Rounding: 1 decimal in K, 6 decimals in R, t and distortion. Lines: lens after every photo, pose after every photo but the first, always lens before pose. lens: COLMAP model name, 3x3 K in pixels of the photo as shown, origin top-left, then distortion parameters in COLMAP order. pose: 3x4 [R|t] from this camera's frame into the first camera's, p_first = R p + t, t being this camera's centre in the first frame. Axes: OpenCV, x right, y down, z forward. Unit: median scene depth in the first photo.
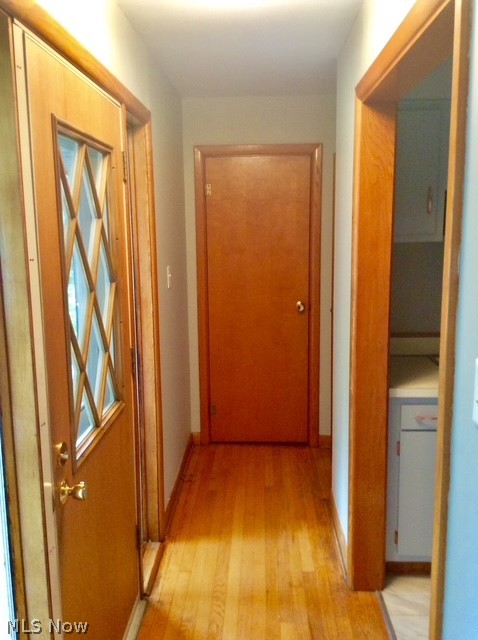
lens RADIAL K [[597.3, 0, 234.9], [0, 597.3, 319.6], [0, 0, 1]] dist [0.028049, 0.000000]
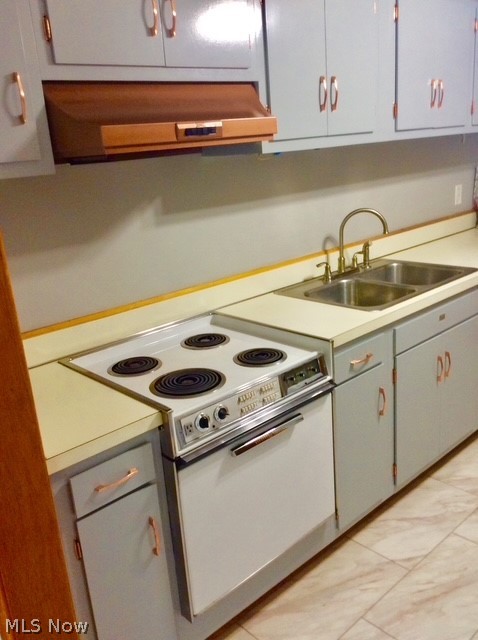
lens RADIAL K [[597.3, 0, 240.3], [0, 597.3, 317.9], [0, 0, 1]] dist [0.028049, 0.000000]
pose [[0.710291, -0.239994, 0.661732, 0.058344], [0.178554, 0.970765, 0.160417, -0.057616], [-0.680886, 0.004212, 0.732378, 0.469553]]
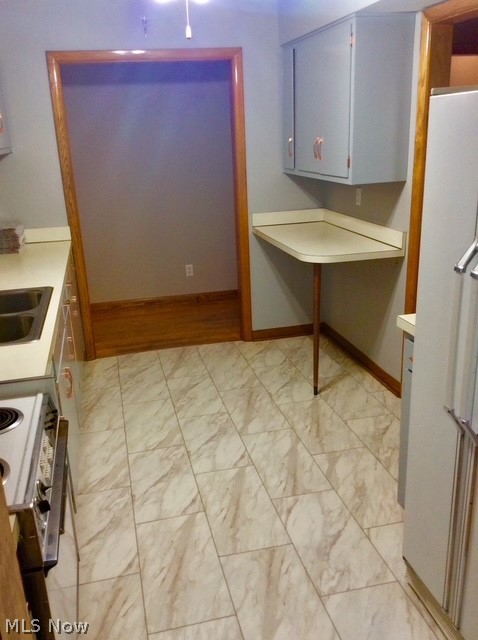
lens RADIAL K [[597.3, 0, 238.7], [0, 597.3, 322.3], [0, 0, 1]] dist [0.028049, 0.000000]
pose [[-0.263285, -0.278231, 0.923725, -0.033510], [0.194500, 0.922537, 0.333311, -0.127757], [-0.944908, 0.267420, -0.188774, 0.832023]]
